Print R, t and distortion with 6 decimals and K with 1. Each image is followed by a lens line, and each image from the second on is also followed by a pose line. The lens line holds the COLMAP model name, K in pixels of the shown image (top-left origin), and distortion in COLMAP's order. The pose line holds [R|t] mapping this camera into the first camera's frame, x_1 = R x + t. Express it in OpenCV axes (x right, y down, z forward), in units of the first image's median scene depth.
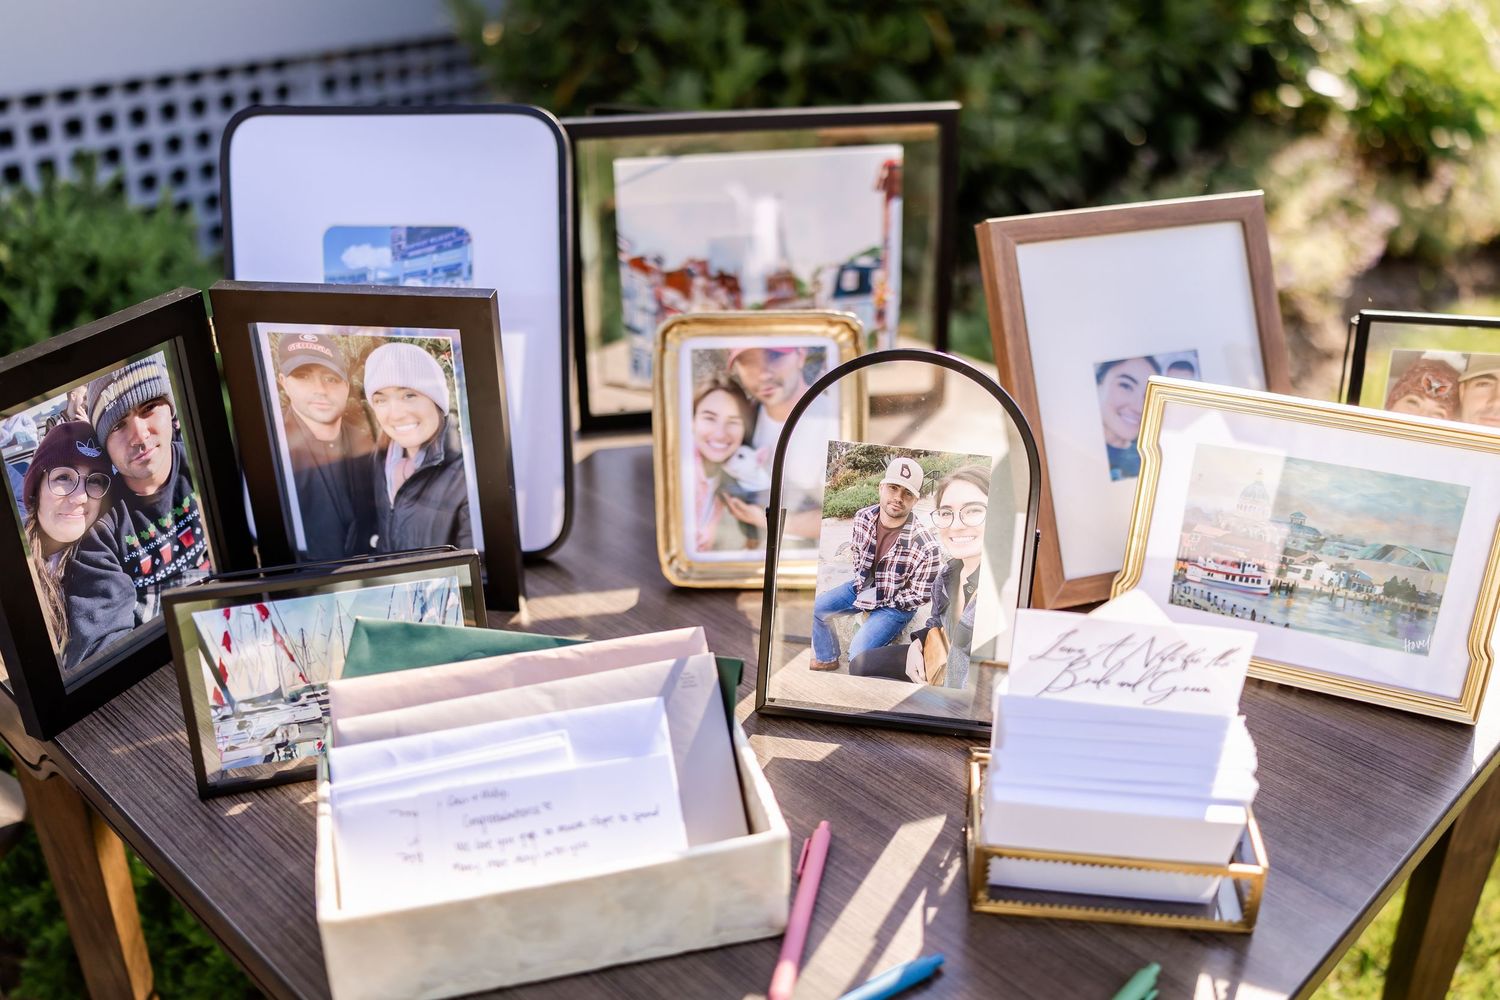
lens RADIAL K [[1428.6, 0, 750.0], [0, 1428.6, 500.0], [0, 0, 1]] dist [0.009508, -0.039369]
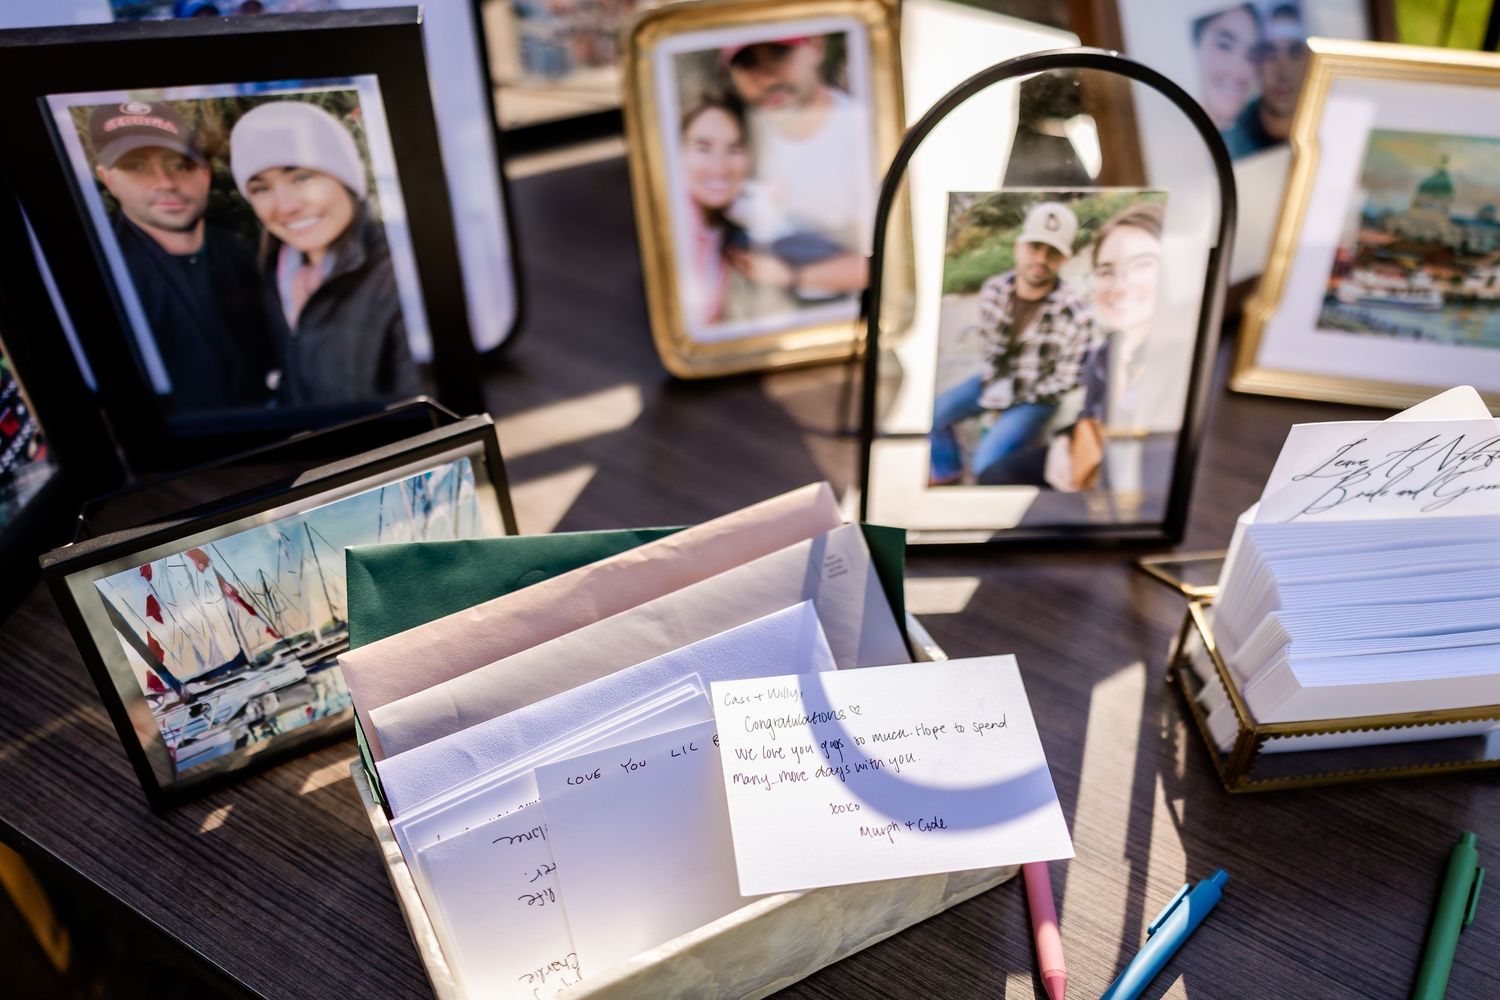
lens RADIAL K [[1458.6, 0, 777.9], [0, 1458.6, 538.8], [0, 0, 1]] dist [0.009286, -0.025400]
pose [[0.975303, -0.153472, 0.158837, -0.171547], [0.103199, 0.952467, 0.286629, -0.094262], [-0.195277, -0.263158, 0.944783, 0.280344]]
